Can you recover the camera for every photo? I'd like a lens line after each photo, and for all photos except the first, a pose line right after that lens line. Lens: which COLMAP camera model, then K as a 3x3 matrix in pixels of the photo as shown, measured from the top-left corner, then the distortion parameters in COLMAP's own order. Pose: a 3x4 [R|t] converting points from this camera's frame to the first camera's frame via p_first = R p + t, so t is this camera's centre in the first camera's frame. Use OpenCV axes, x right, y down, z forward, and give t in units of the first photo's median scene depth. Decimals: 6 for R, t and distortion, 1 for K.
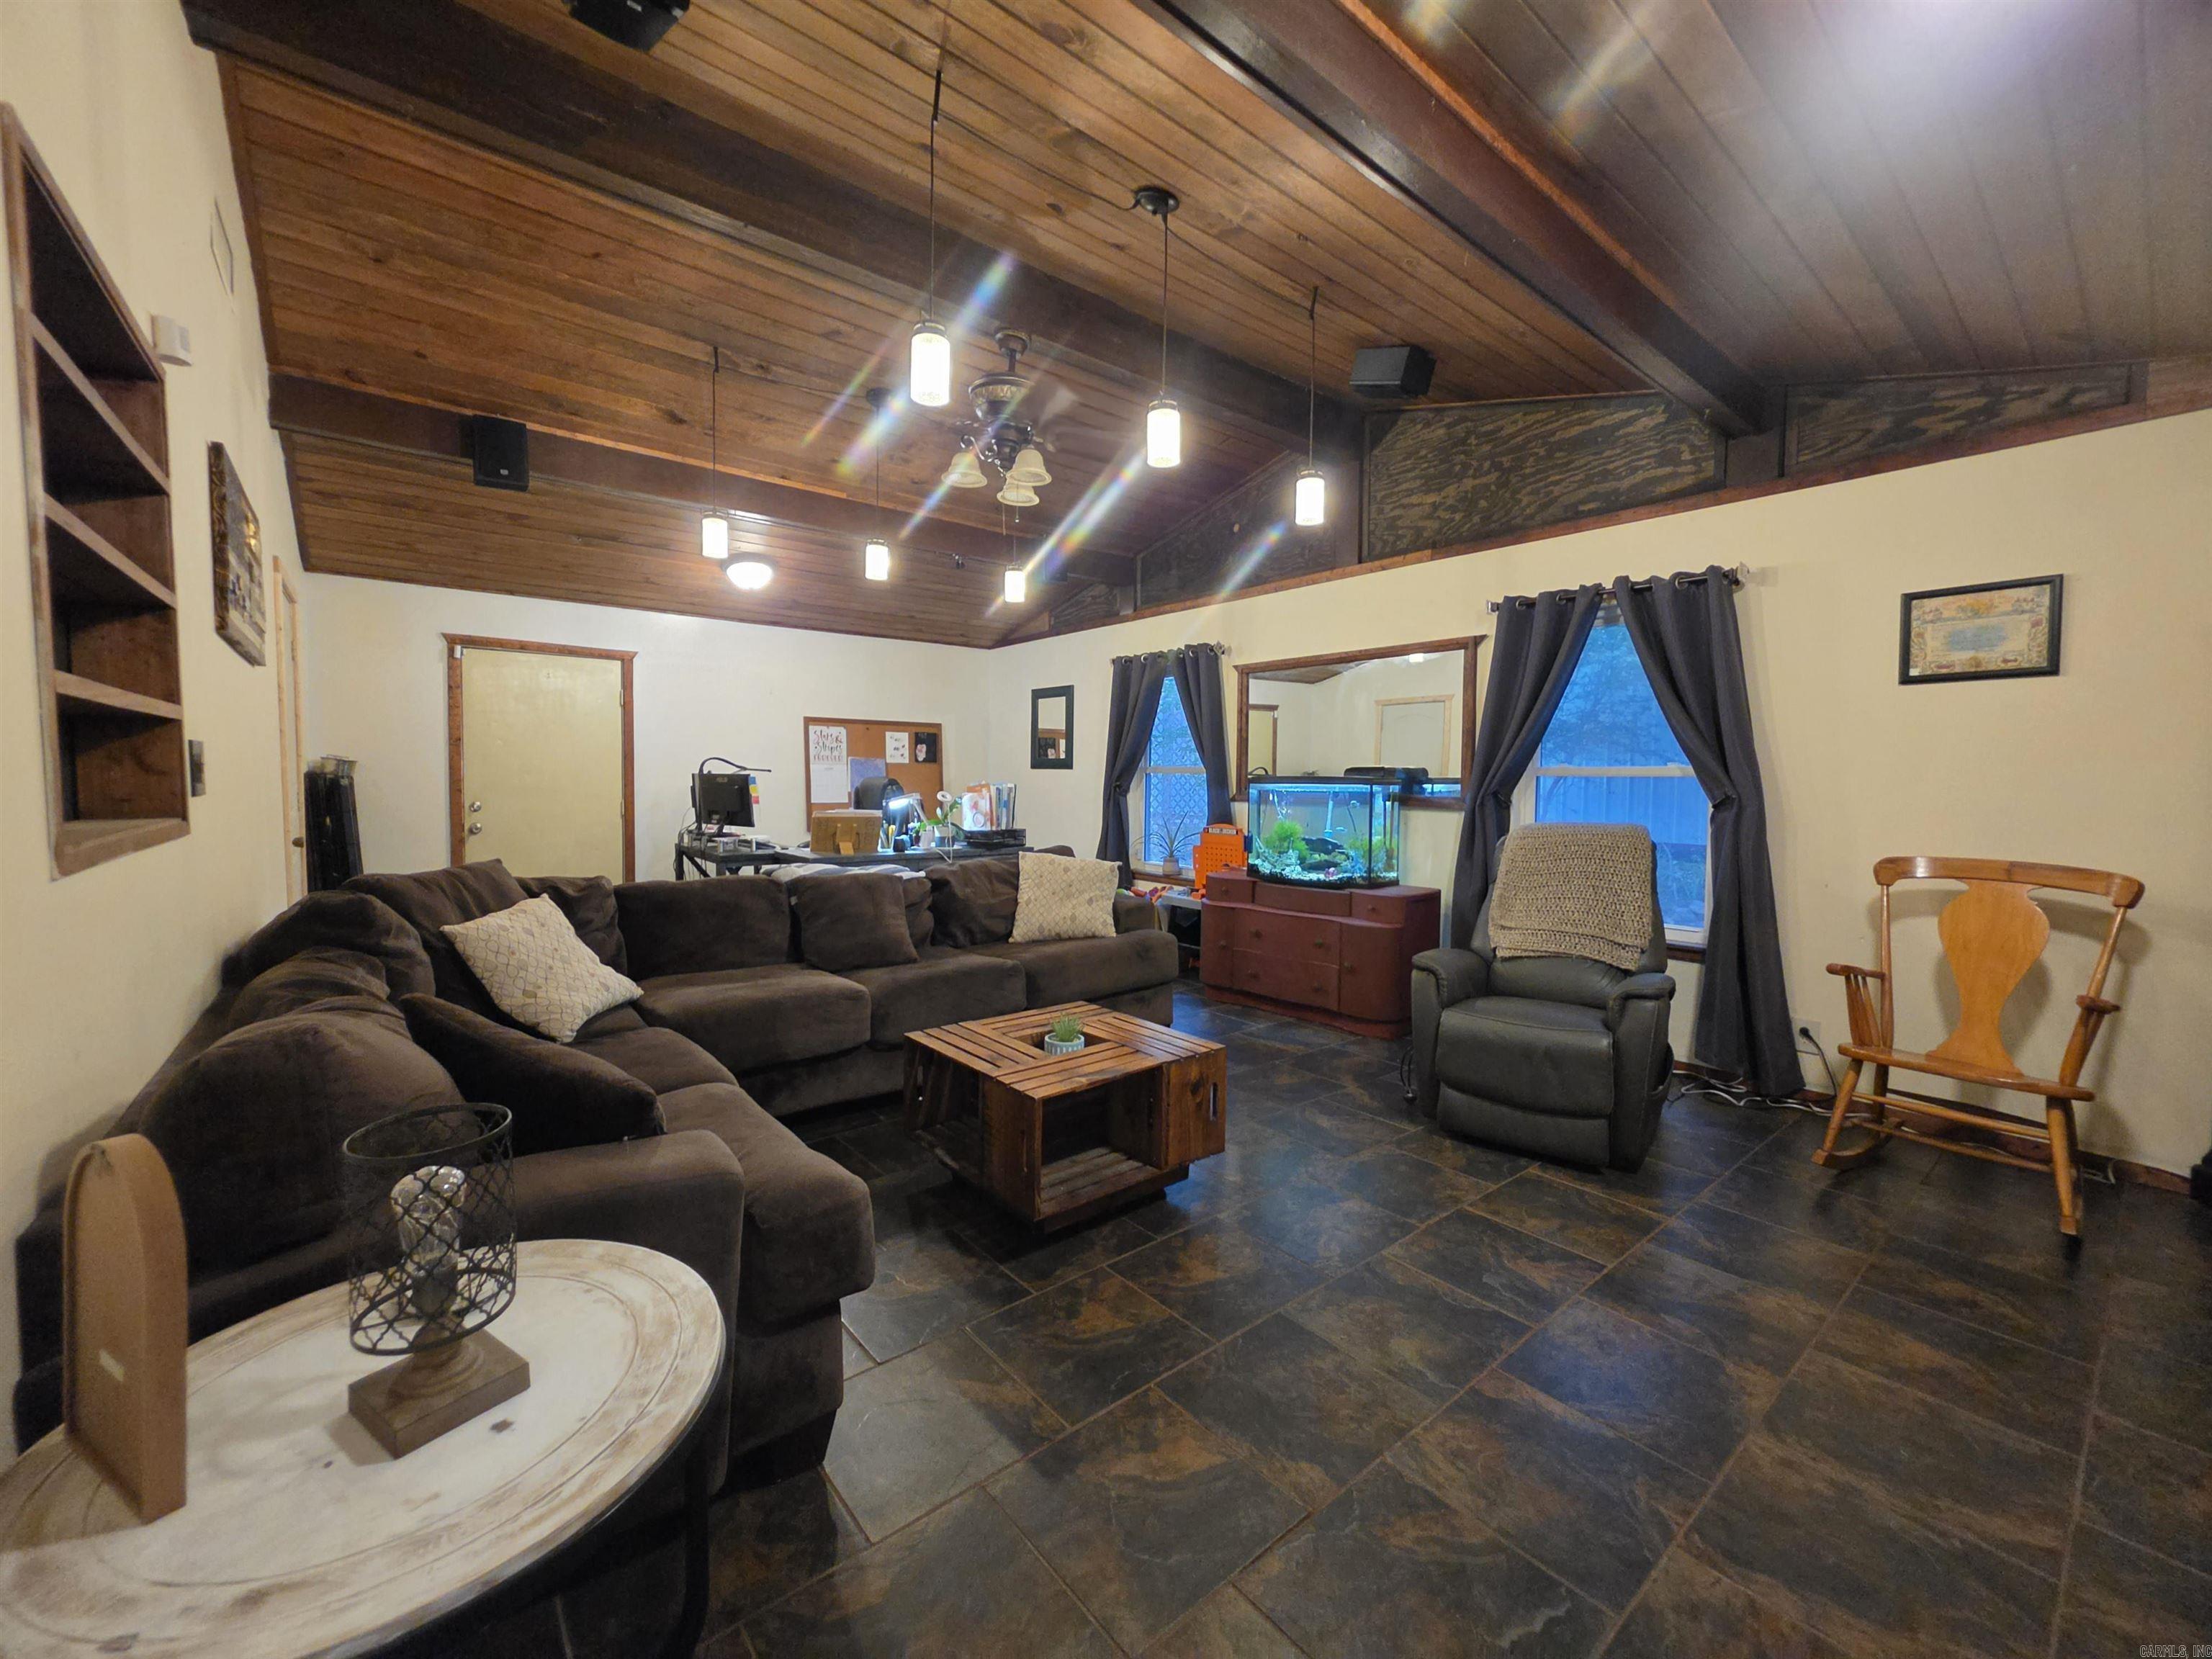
lens RADIAL K [[879.3, 0, 1103.1], [0, 879.3, 821.4], [0, 0, 1]] dist [-0.003923, 0.000391]
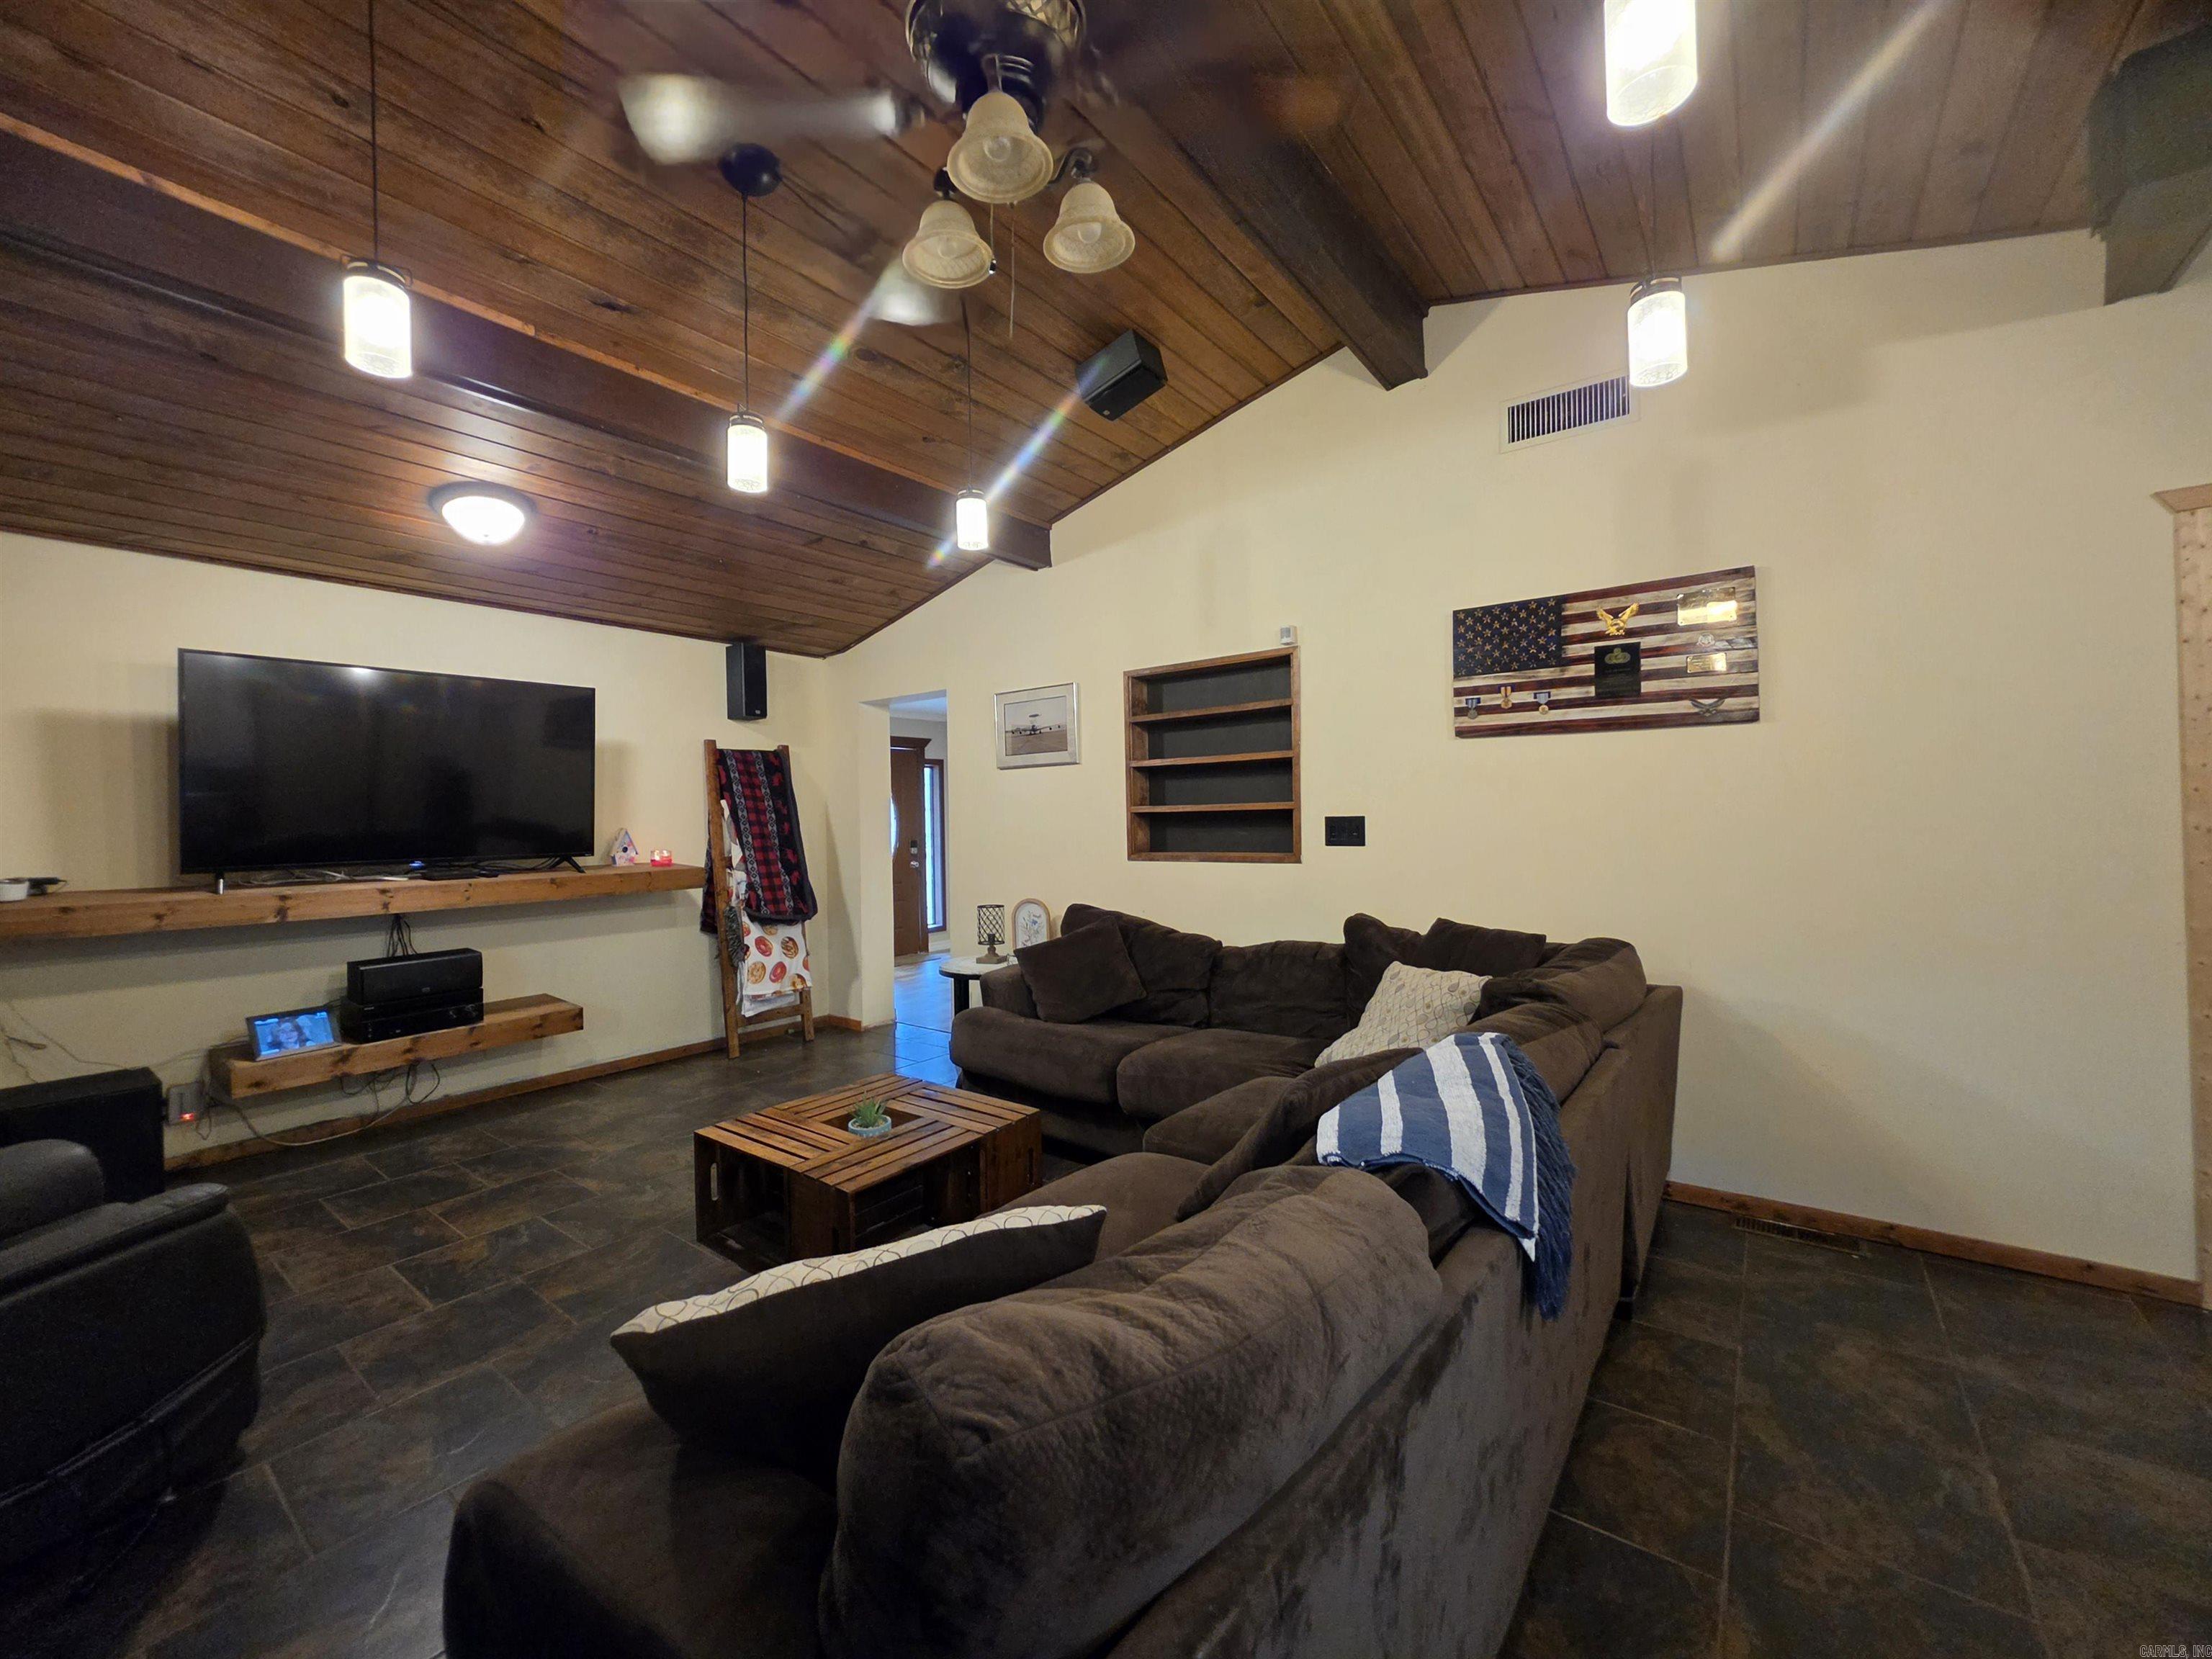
lens RADIAL K [[883.0, 0, 1095.9], [0, 883.0, 816.5], [0, 0, 1]] dist [-0.003628, 0.000757]
pose [[-0.971335, 0.009896, -0.237508, -0.063912], [0.000642, 0.999239, 0.039008, -0.129319], [0.237713, 0.037738, -0.970602, 2.157204]]
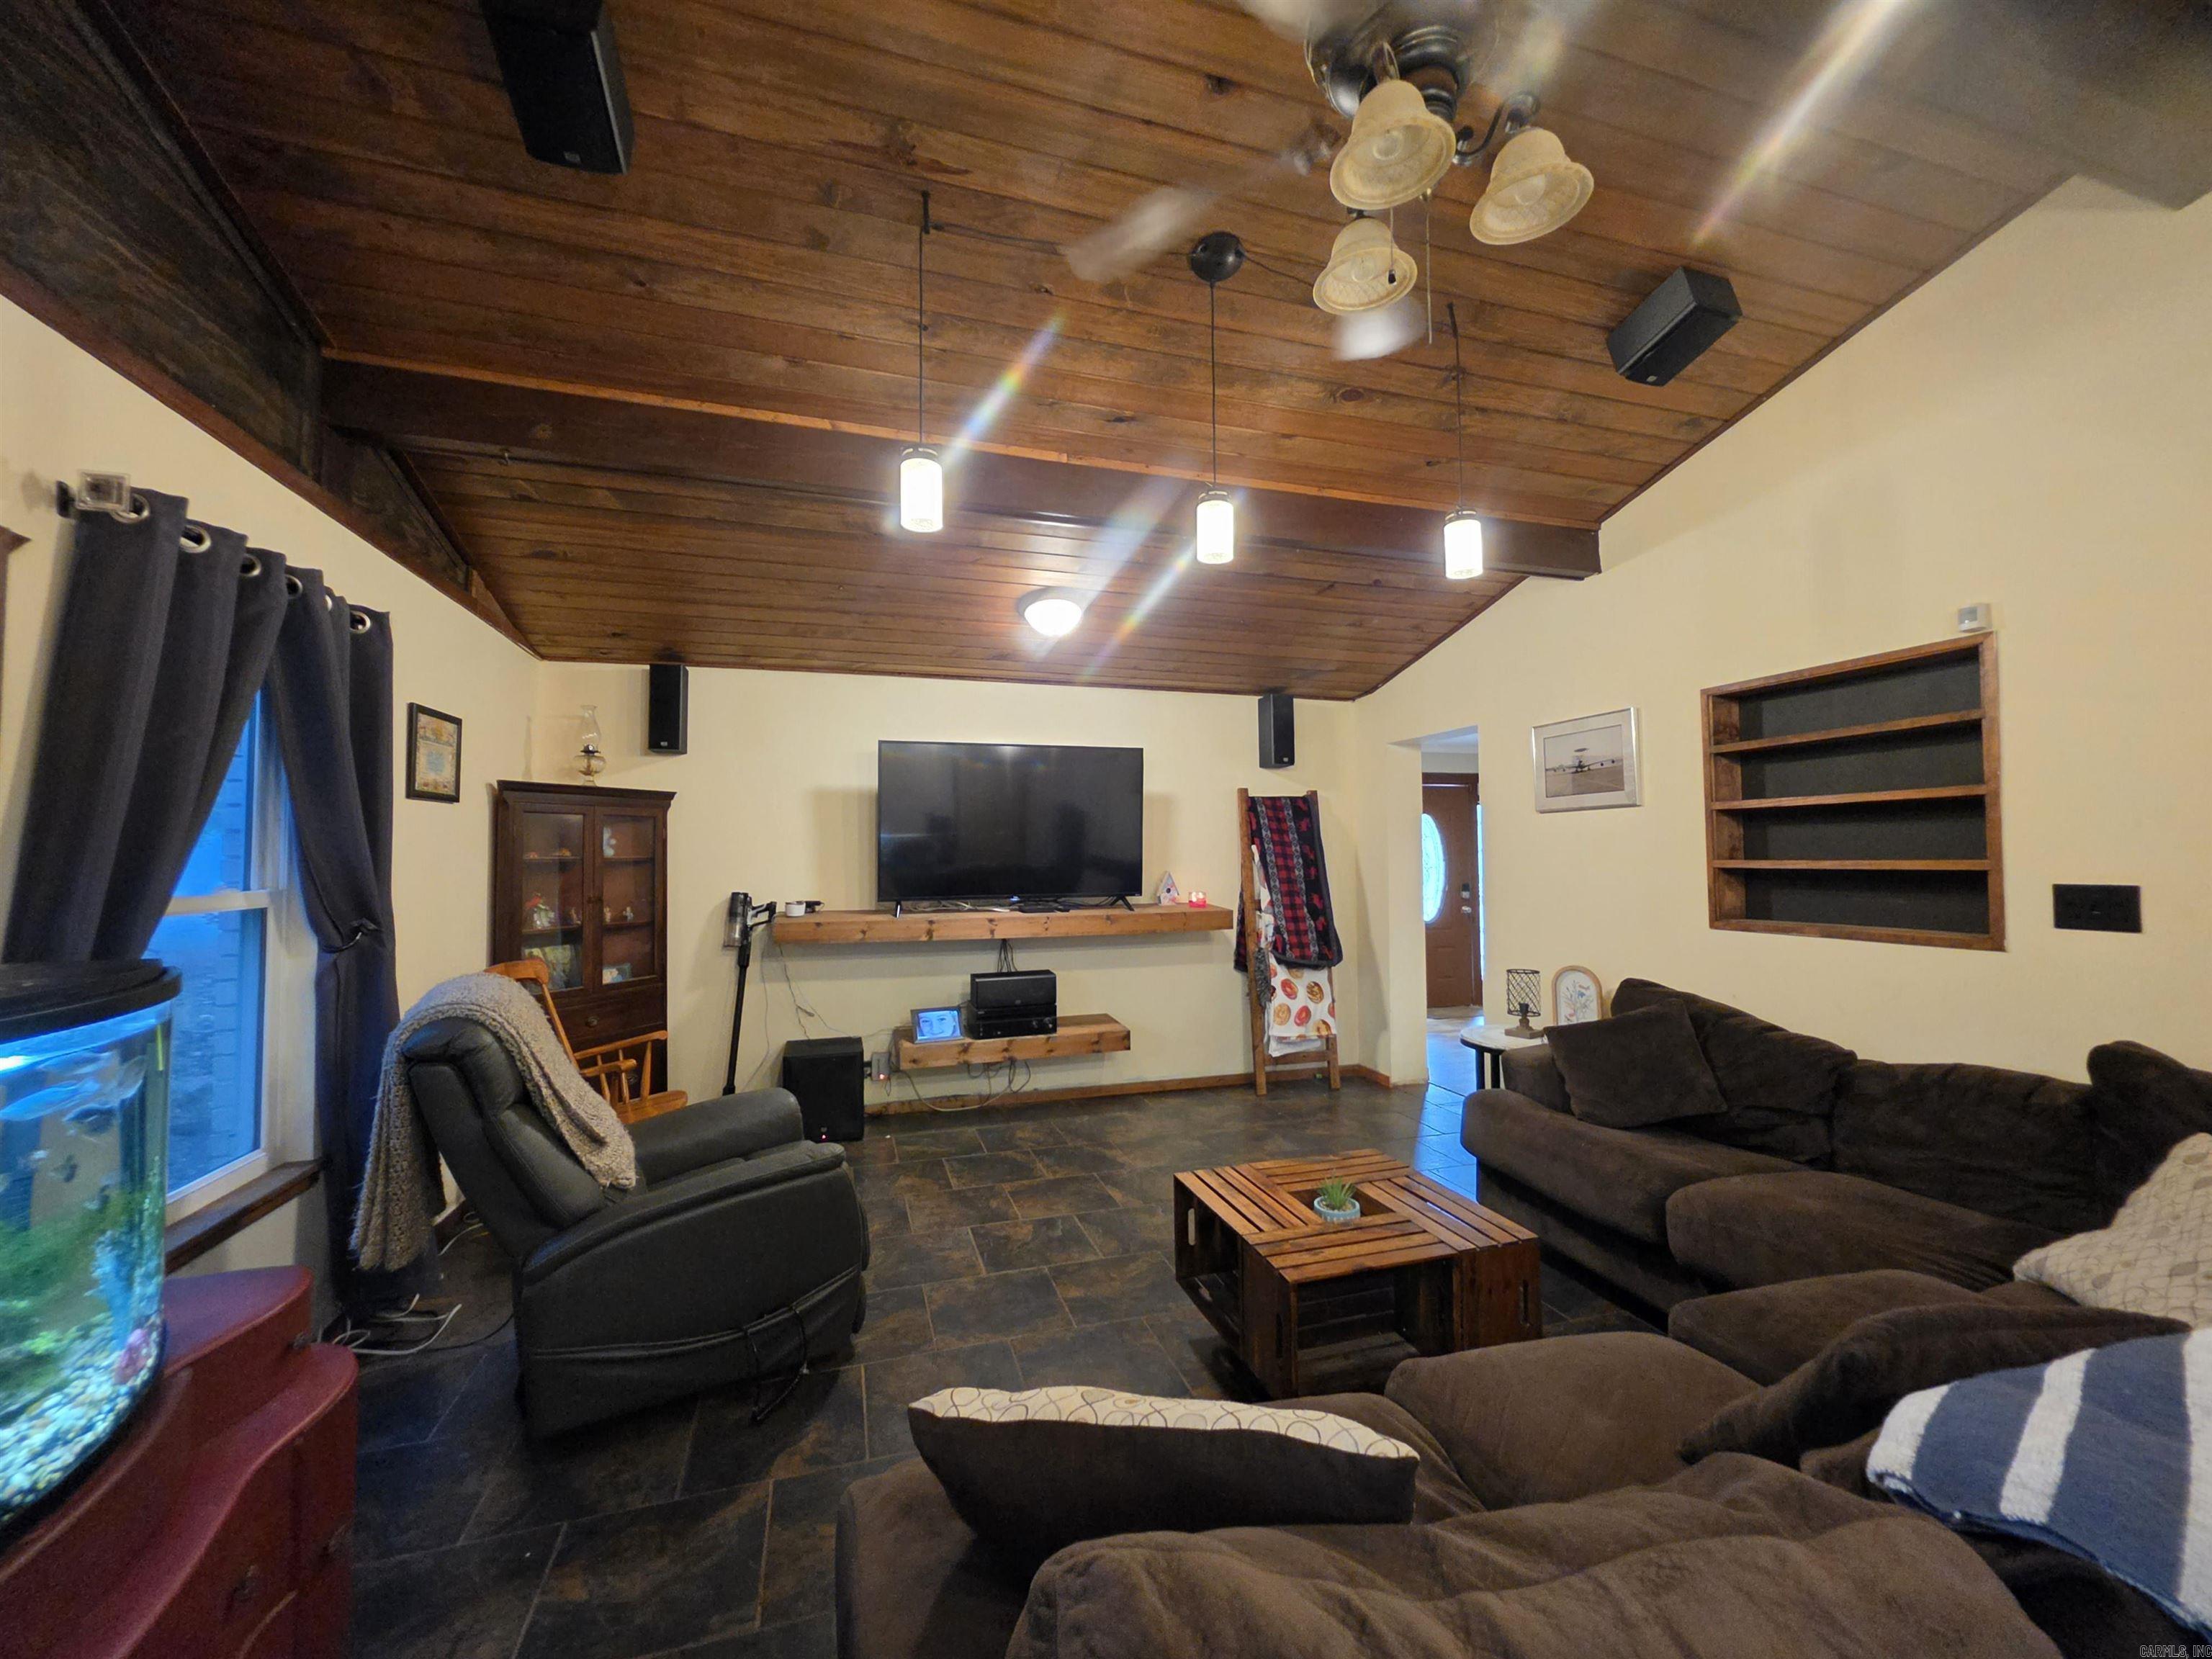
lens RADIAL K [[886.3, 0, 1113.3], [0, 886.3, 822.3], [0, 0, 1]] dist [-0.002778, 0.000492]
pose [[-0.931072, 0.012274, 0.364630, -0.180866], [0.015095, 0.999874, 0.004886, -0.160141], [-0.364524, 0.010053, -0.931140, 2.097374]]
